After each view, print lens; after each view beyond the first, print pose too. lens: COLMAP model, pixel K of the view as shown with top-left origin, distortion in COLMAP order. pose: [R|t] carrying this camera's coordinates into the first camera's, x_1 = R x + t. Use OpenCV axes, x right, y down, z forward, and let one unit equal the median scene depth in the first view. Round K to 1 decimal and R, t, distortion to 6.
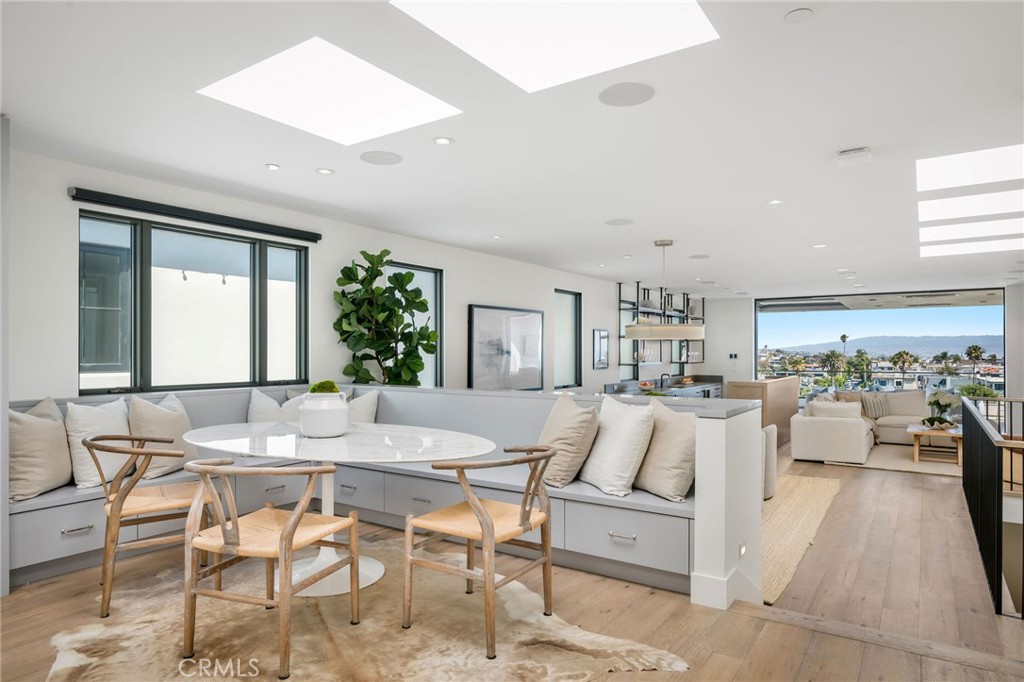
lens RADIAL K [[601.5, 0, 512.6], [0, 601.5, 344.8], [0, 0, 1]] dist [-0.006314, -0.000657]
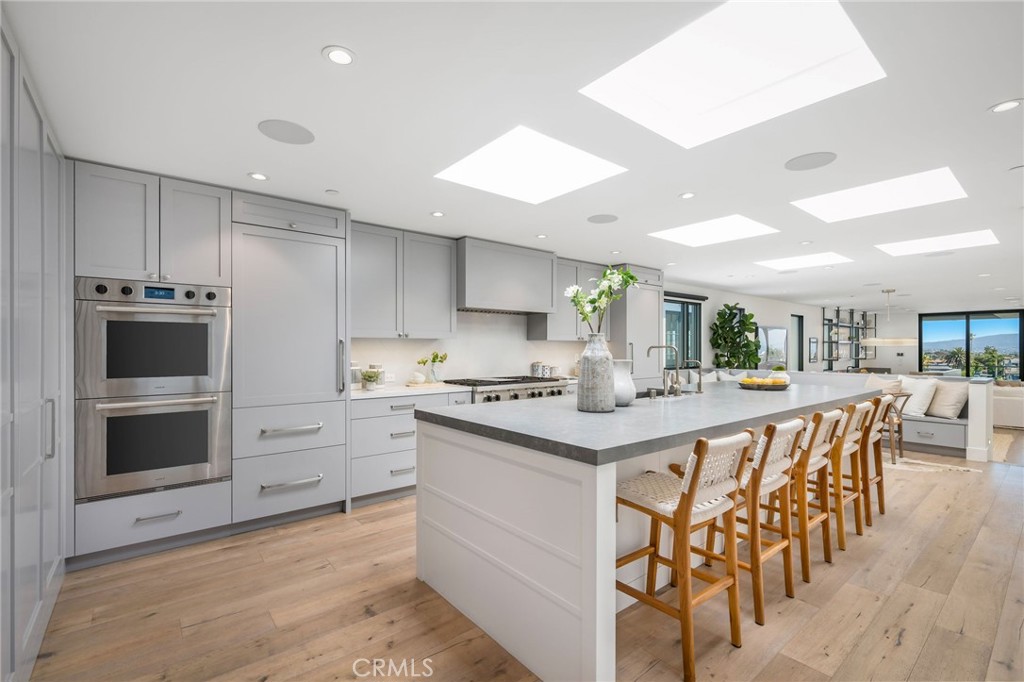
lens RADIAL K [[457.4, 0, 527.6], [0, 457.4, 348.1], [0, 0, 1]] dist [0.020555, 0.000044]
pose [[0.968123, 0.002525, -0.250462, -0.220347], [0.000601, 0.999923, 0.012404, -0.010858], [0.250474, -0.012159, 0.968047, -0.293902]]
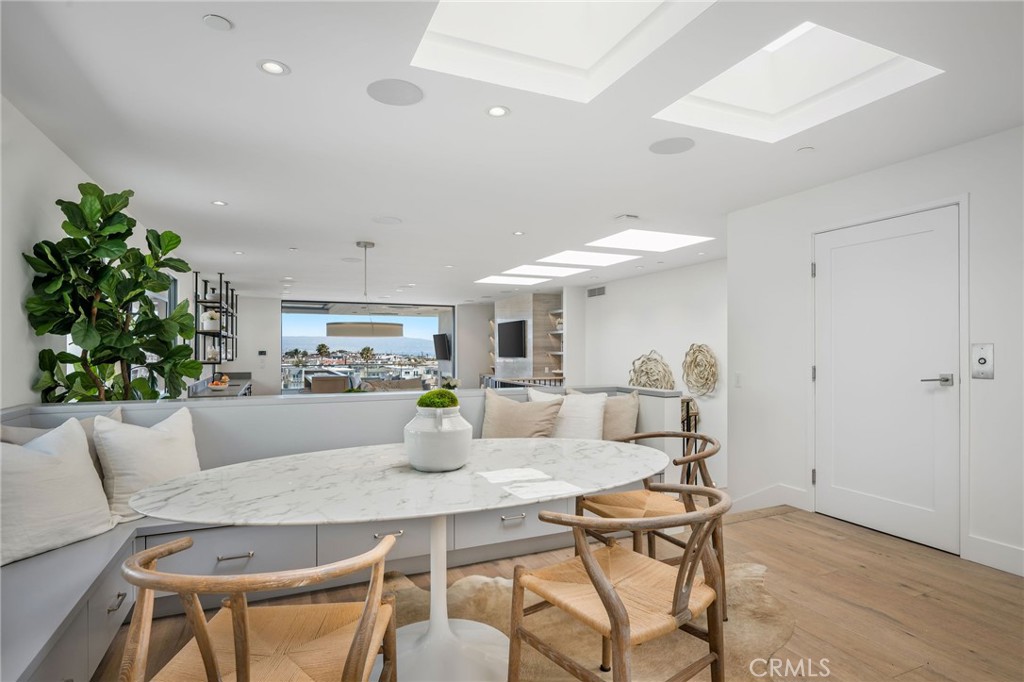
lens RADIAL K [[531.1, 0, 509.8], [0, 531.1, 345.5], [0, 0, 1]] dist [0.001675, 0.000155]
pose [[0.527672, 0.005451, 0.849431, -0.207763], [-0.010254, 0.999947, -0.000047, 0.001432], [-0.849386, -0.008686, 0.527700, 0.154027]]
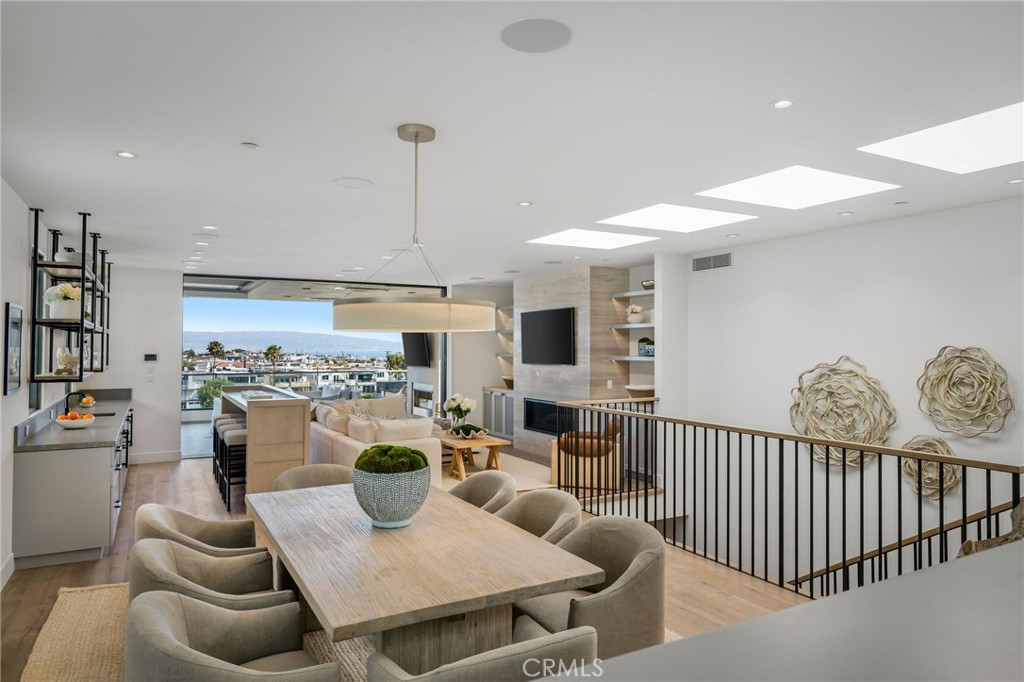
lens RADIAL K [[644.3, 0, 509.1], [0, 644.3, 330.3], [0, 0, 1]] dist [-0.001483, 0.000884]
pose [[0.447976, 0.025536, 0.893681, -0.090410], [-0.012739, 0.999673, -0.022179, -0.000267], [-0.893955, -0.001448, 0.448155, 0.365587]]
